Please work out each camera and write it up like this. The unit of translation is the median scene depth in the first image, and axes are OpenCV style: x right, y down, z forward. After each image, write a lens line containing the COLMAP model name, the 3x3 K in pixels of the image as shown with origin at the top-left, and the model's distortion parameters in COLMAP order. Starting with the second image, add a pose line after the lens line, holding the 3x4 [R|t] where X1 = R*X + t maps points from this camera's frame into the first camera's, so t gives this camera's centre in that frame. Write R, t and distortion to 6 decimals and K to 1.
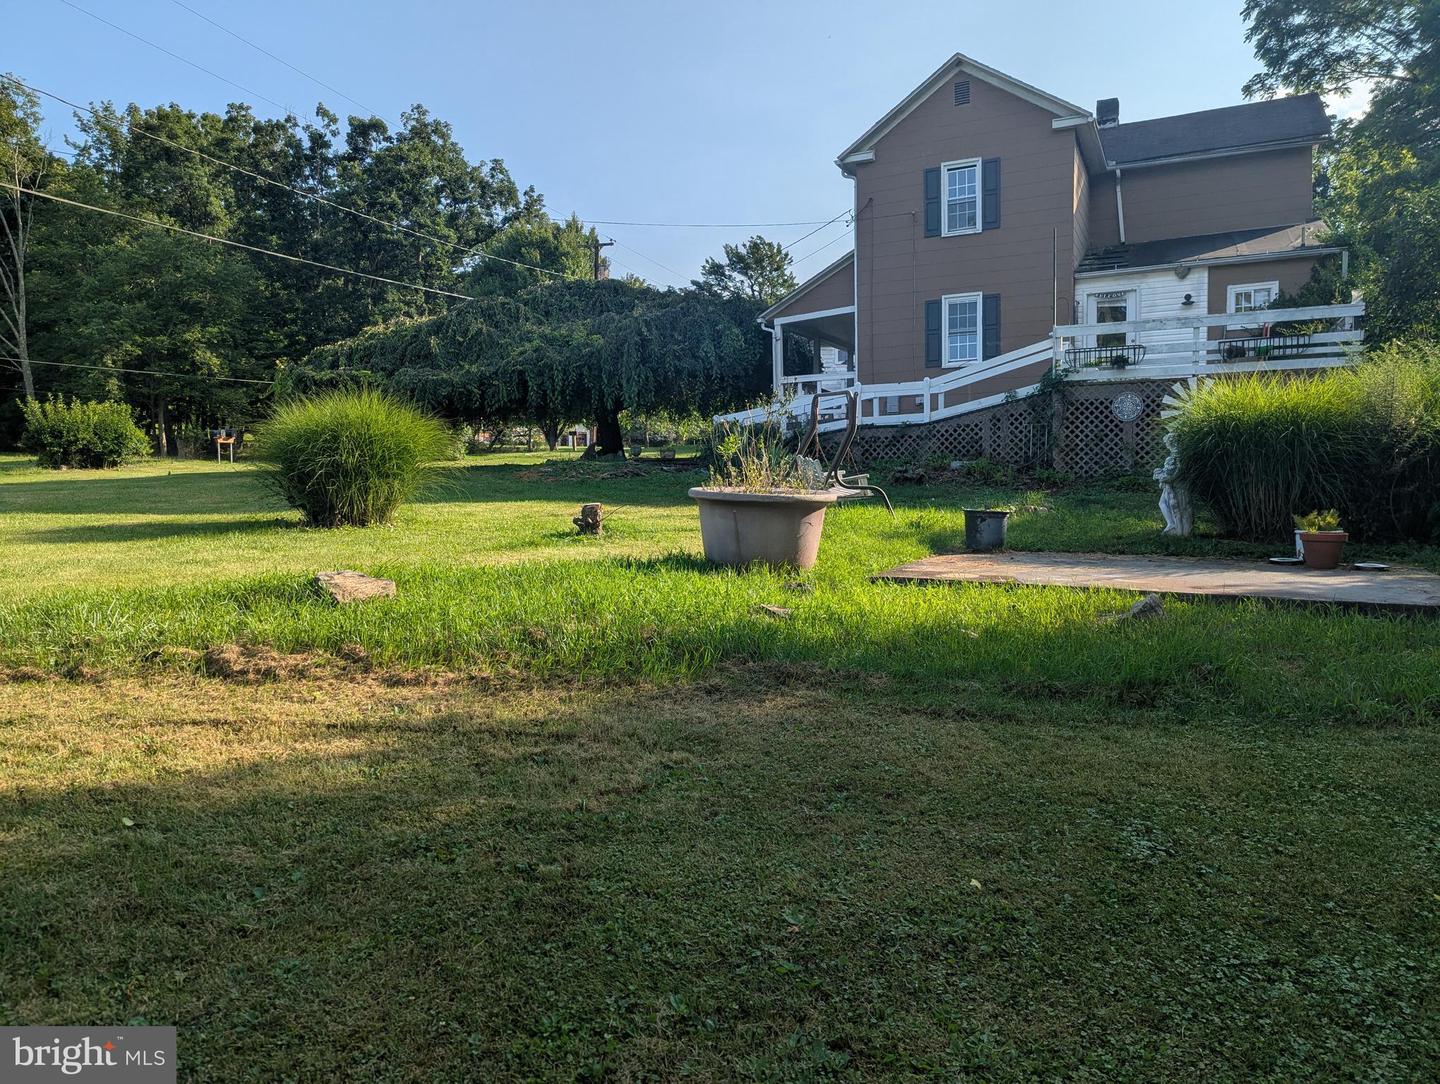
lens RADIAL K [[1054.8, 0, 720.0], [0, 1054.8, 542.0], [0, 0, 1]] dist [0.035184, -0.005508]
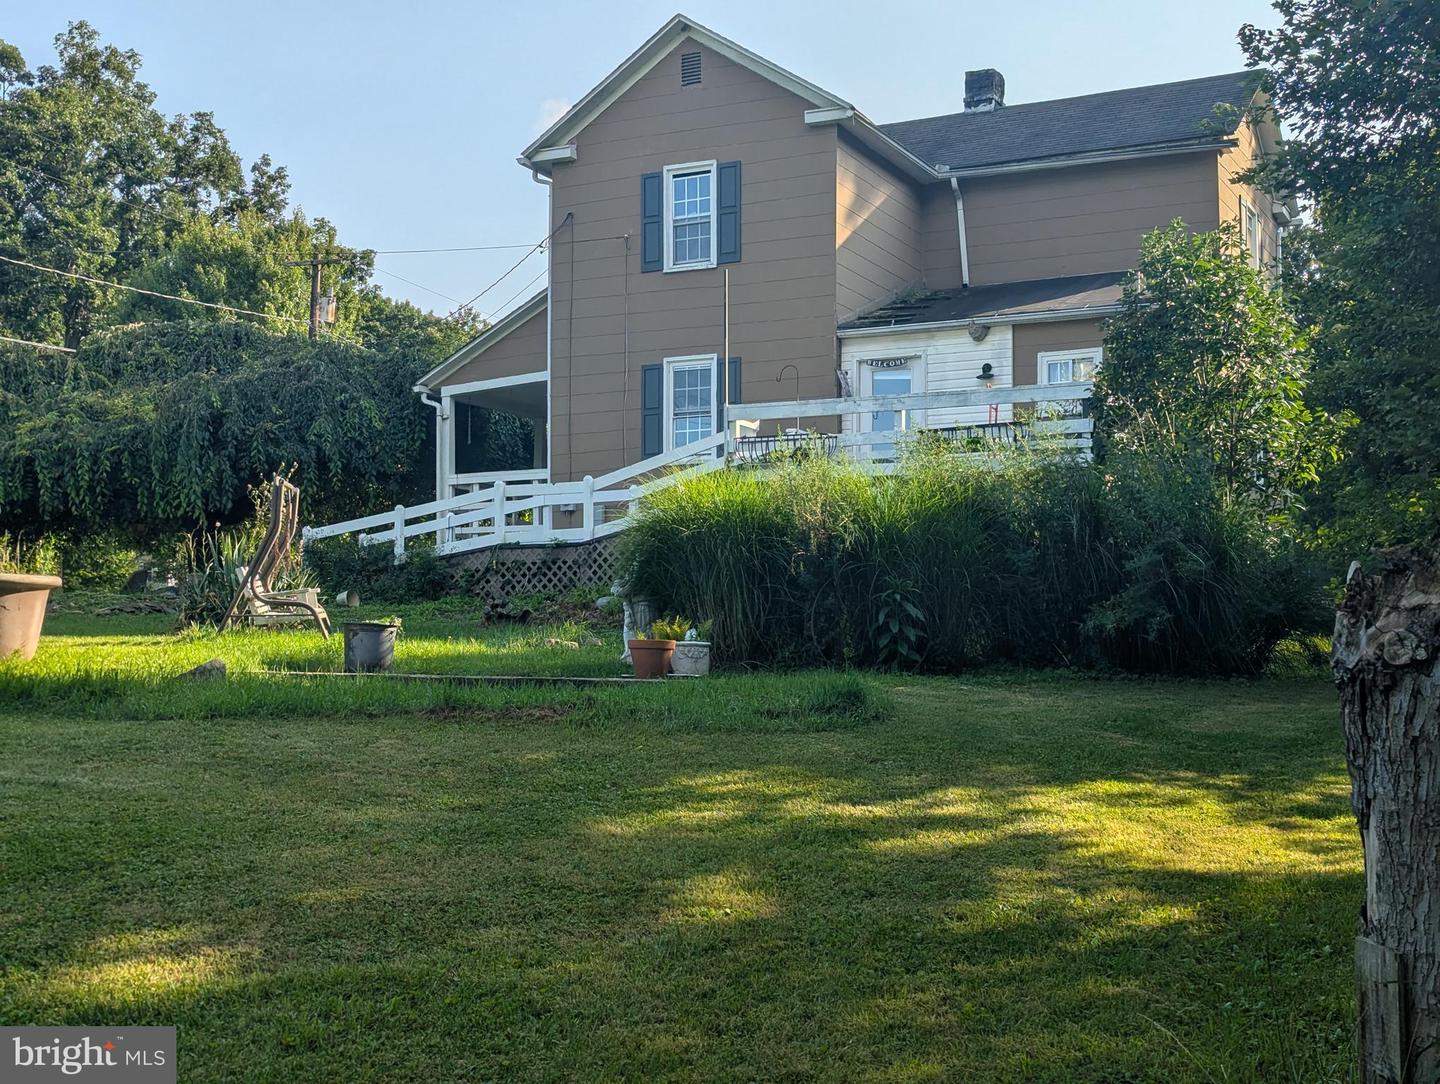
lens RADIAL K [[2089.7, 0, 720.0], [0, 2089.7, 542.0], [0, 0, 1]] dist [0.131343, -0.598595]
pose [[0.999616, 0.018514, -0.020640, 0.272891], [-0.021124, 0.990706, -0.134373, 0.057983], [0.017960, 0.134758, 0.990716, -0.287121]]
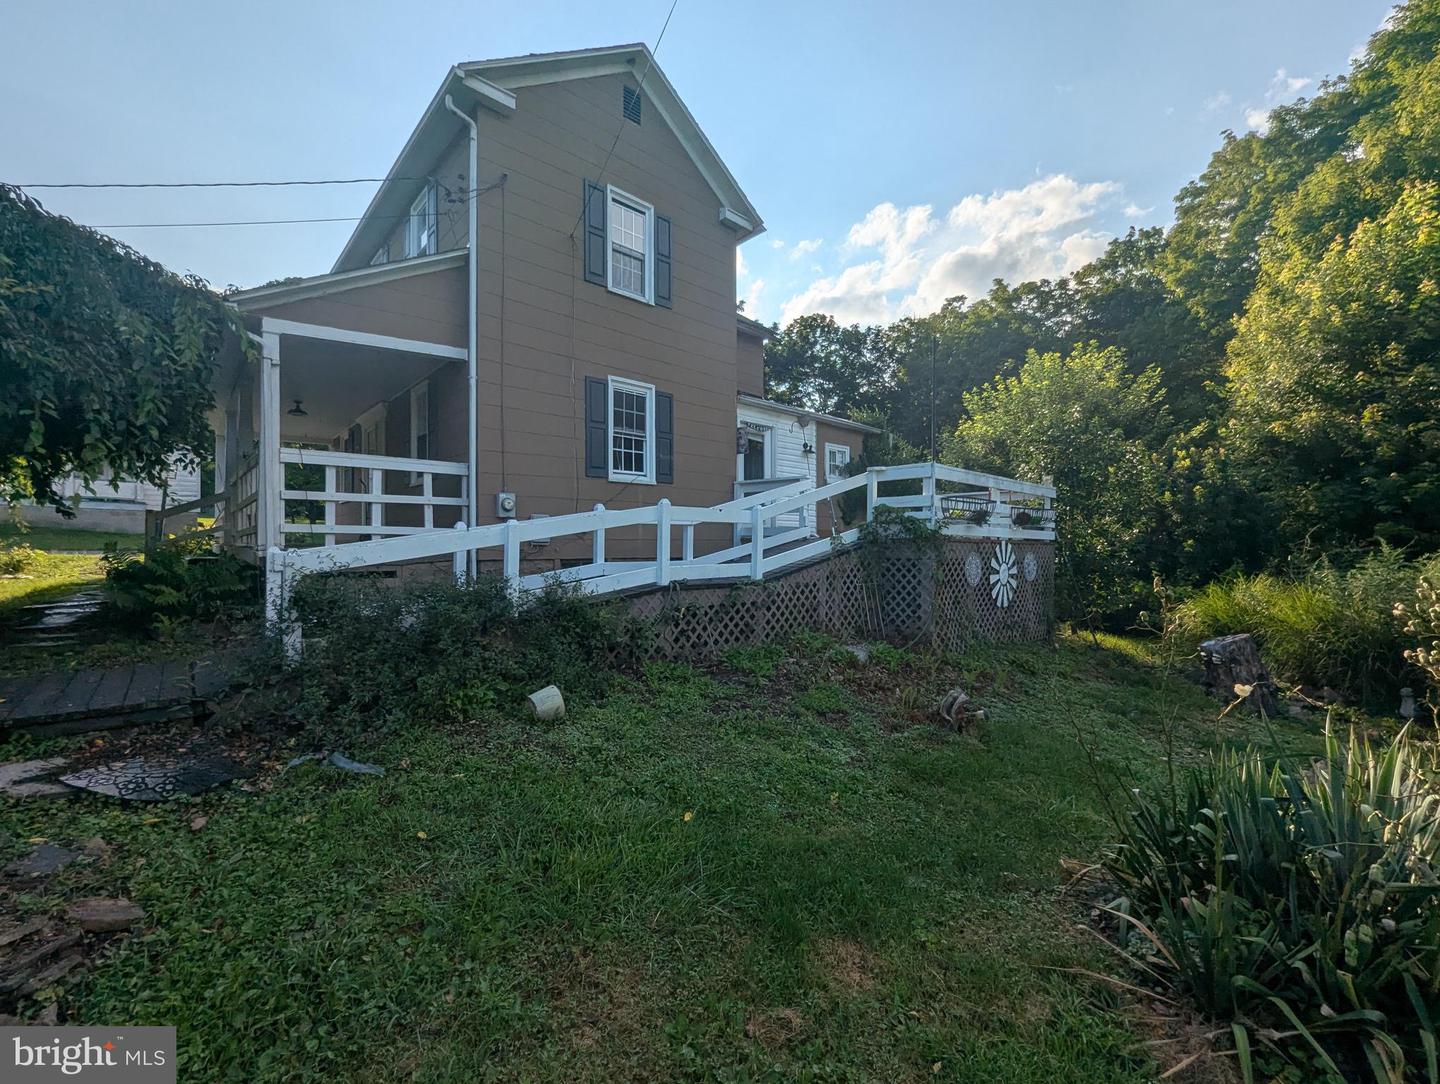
lens RADIAL K [[596.5, 0, 720.0], [0, 596.5, 542.0], [0, 0, 1]] dist [-0.000562, -0.000009]
pose [[0.362425, 0.018486, 0.931830, -0.119110], [0.029636, 0.999069, -0.031347, -0.110421], [-0.931542, 0.038977, 0.361540, 0.793745]]
